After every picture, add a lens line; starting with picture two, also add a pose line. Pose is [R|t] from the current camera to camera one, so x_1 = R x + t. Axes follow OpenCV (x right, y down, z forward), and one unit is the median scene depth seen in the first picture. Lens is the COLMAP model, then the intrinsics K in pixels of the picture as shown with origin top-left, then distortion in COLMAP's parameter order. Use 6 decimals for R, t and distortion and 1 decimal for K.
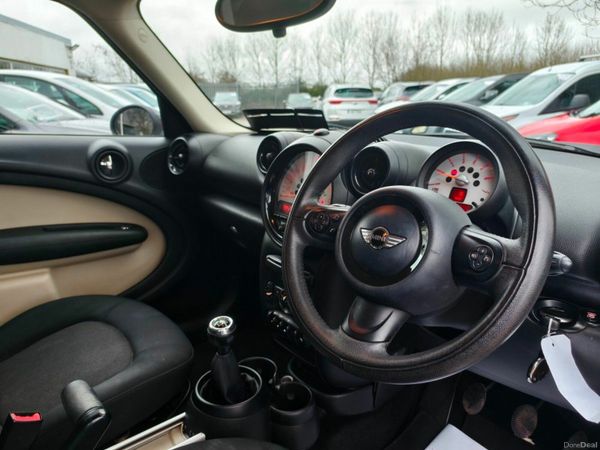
lens RADIAL K [[426.0, 0, 308.8], [0, 426.0, 223.9], [0, 0, 1]] dist [0.004460, -0.008030]
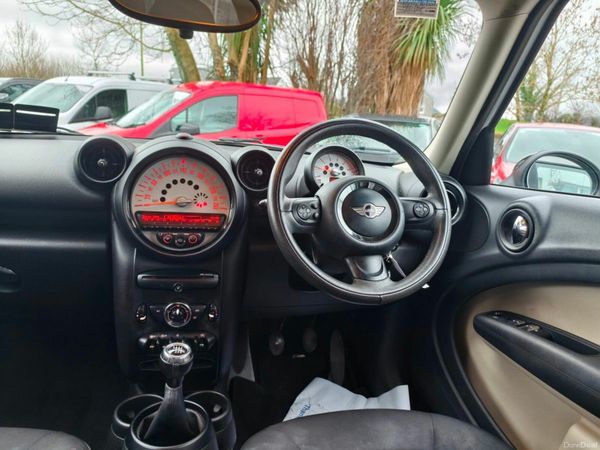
lens RADIAL K [[426.0, 0, 308.8], [0, 426.0, 223.9], [0, 0, 1]] dist [0.004460, -0.008030]
pose [[0.482801, -0.150925, 0.862627, -0.730141], [0.168861, 0.982596, 0.077406, -0.041724], [-0.859296, 0.108292, 0.499884, 0.272802]]
